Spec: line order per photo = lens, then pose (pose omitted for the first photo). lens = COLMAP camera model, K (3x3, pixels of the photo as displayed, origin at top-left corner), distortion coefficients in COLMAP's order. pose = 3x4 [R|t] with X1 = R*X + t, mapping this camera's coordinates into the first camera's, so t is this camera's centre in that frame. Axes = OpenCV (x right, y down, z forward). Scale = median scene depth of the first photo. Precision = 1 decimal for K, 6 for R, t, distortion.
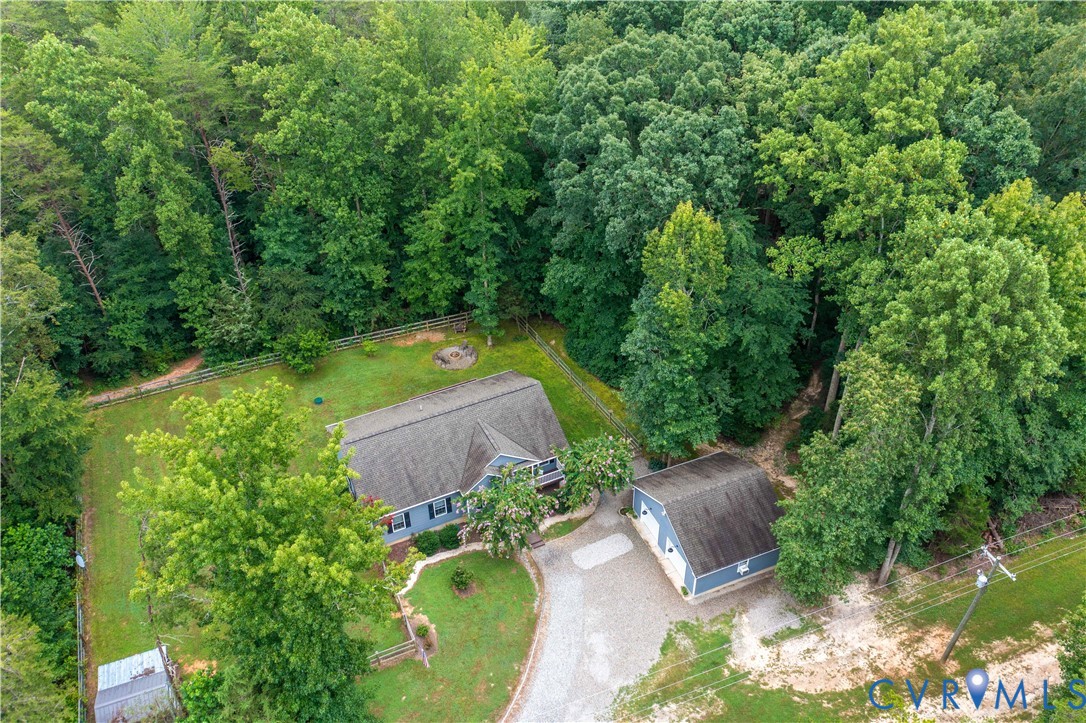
lens RADIAL K [[864.6, 0, 540.2], [0, 864.6, 363.6], [0, 0, 1]] dist [-0.009574, 0.010999]
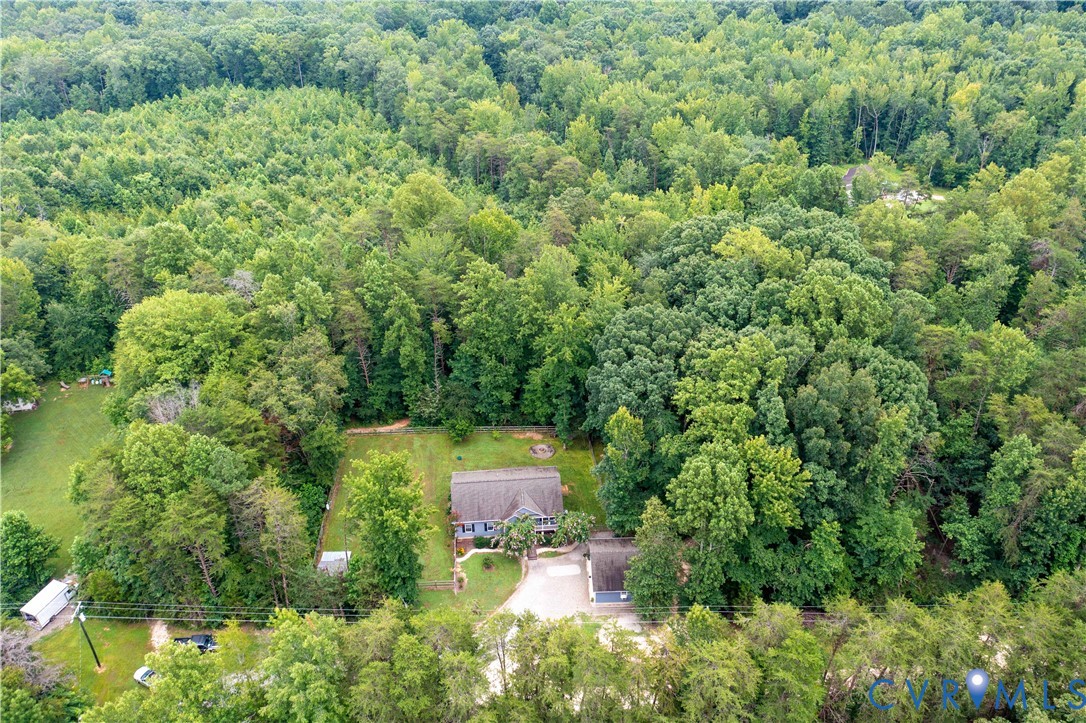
lens RADIAL K [[864.6, 0, 536.0], [0, 864.6, 363.2], [0, 0, 1]] dist [-0.009574, 0.010999]
pose [[0.931099, 0.197474, -0.306691, 0.511378], [-0.220628, 0.974436, -0.042389, -0.135911], [0.290480, 0.107133, 0.950865, -0.886511]]
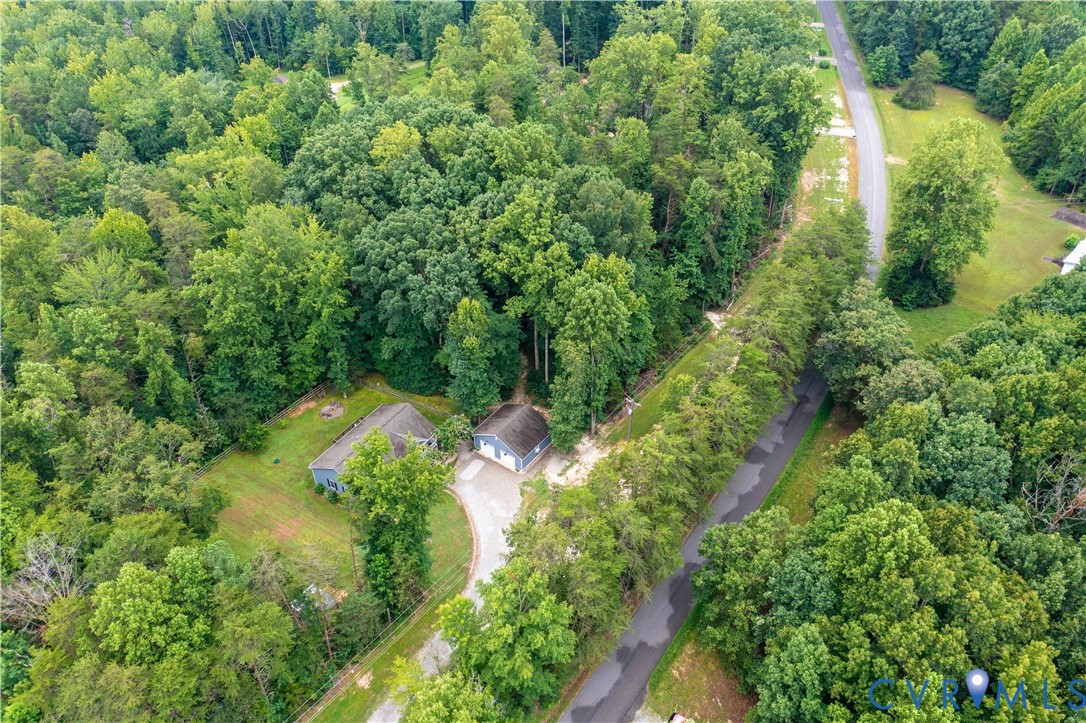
lens RADIAL K [[864.6, 0, 542.3], [0, 864.6, 361.9], [0, 0, 1]] dist [-0.009574, 0.010999]
pose [[0.851756, -0.321333, 0.413831, -0.544397], [0.322419, 0.944048, 0.069428, -0.109191], [-0.412986, 0.074291, 0.907702, -0.921542]]
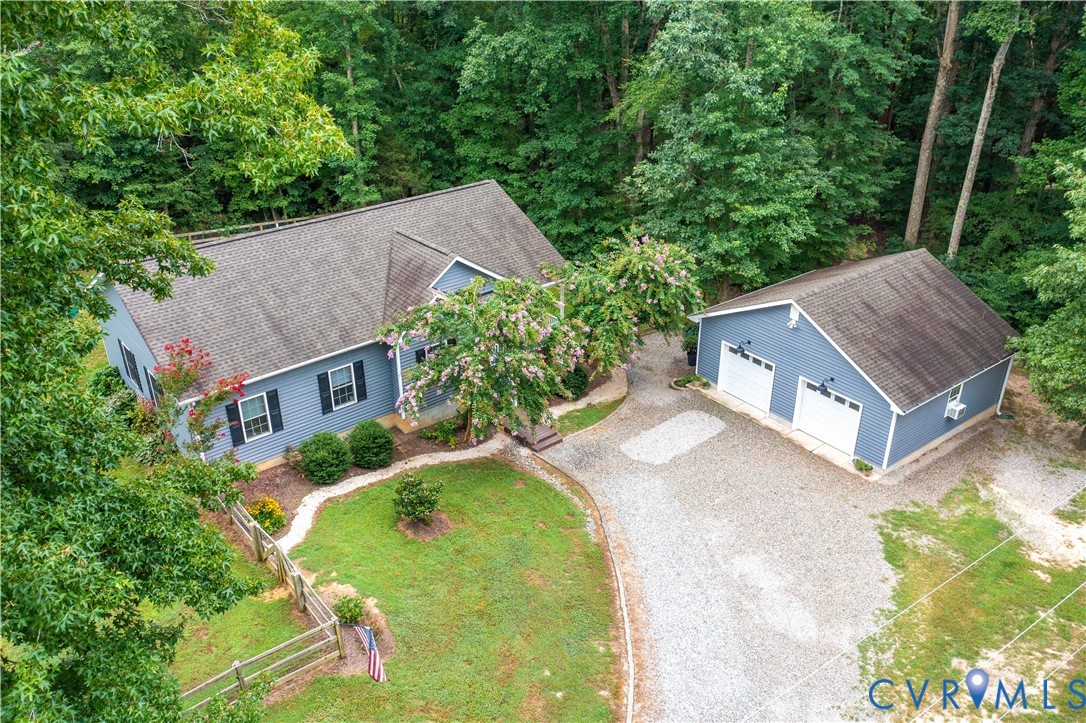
lens RADIAL K [[864.6, 0, 542.2], [0, 864.6, 362.0], [0, 0, 1]] dist [-0.009574, 0.010999]
pose [[0.969181, -0.105753, 0.222495, -0.113205], [0.144595, 0.975429, -0.166227, 0.247816], [-0.199449, 0.193275, 0.960658, 0.515774]]
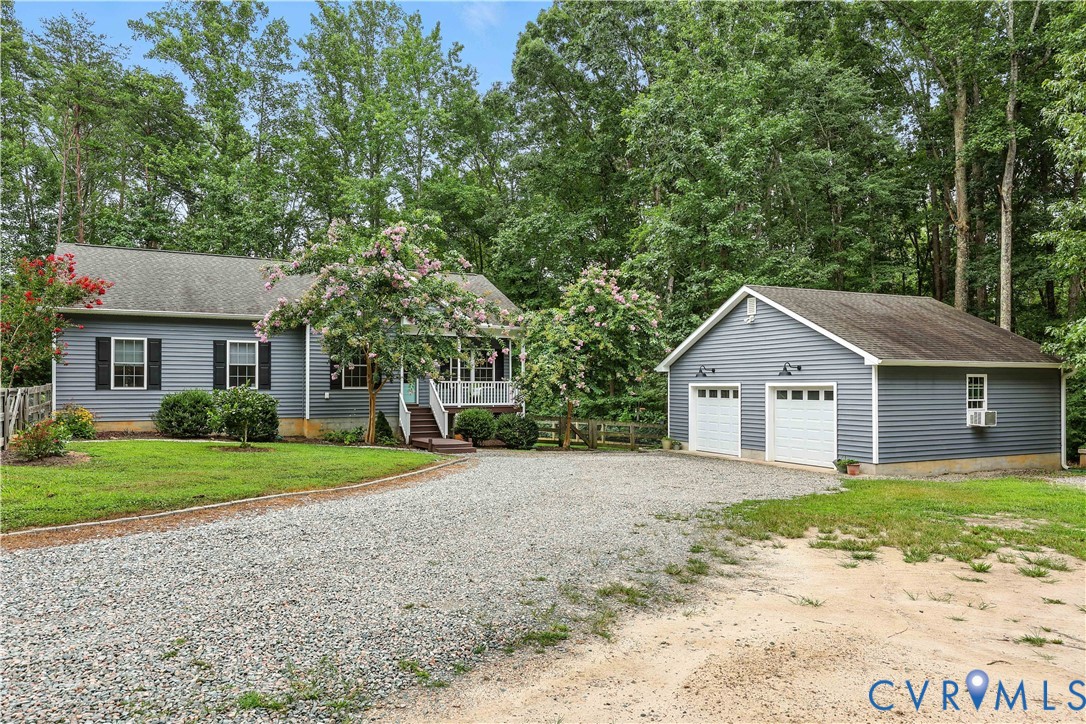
lens RADIAL K [[733.1, 0, 539.7], [0, 733.1, 368.3], [0, 0, 1]] dist [0.006005, 0.000322]
pose [[0.998853, 0.021120, 0.042972, 0.019533], [0.010253, 0.782305, -0.622812, 0.401429], [-0.046771, 0.622538, 0.781191, 0.697688]]
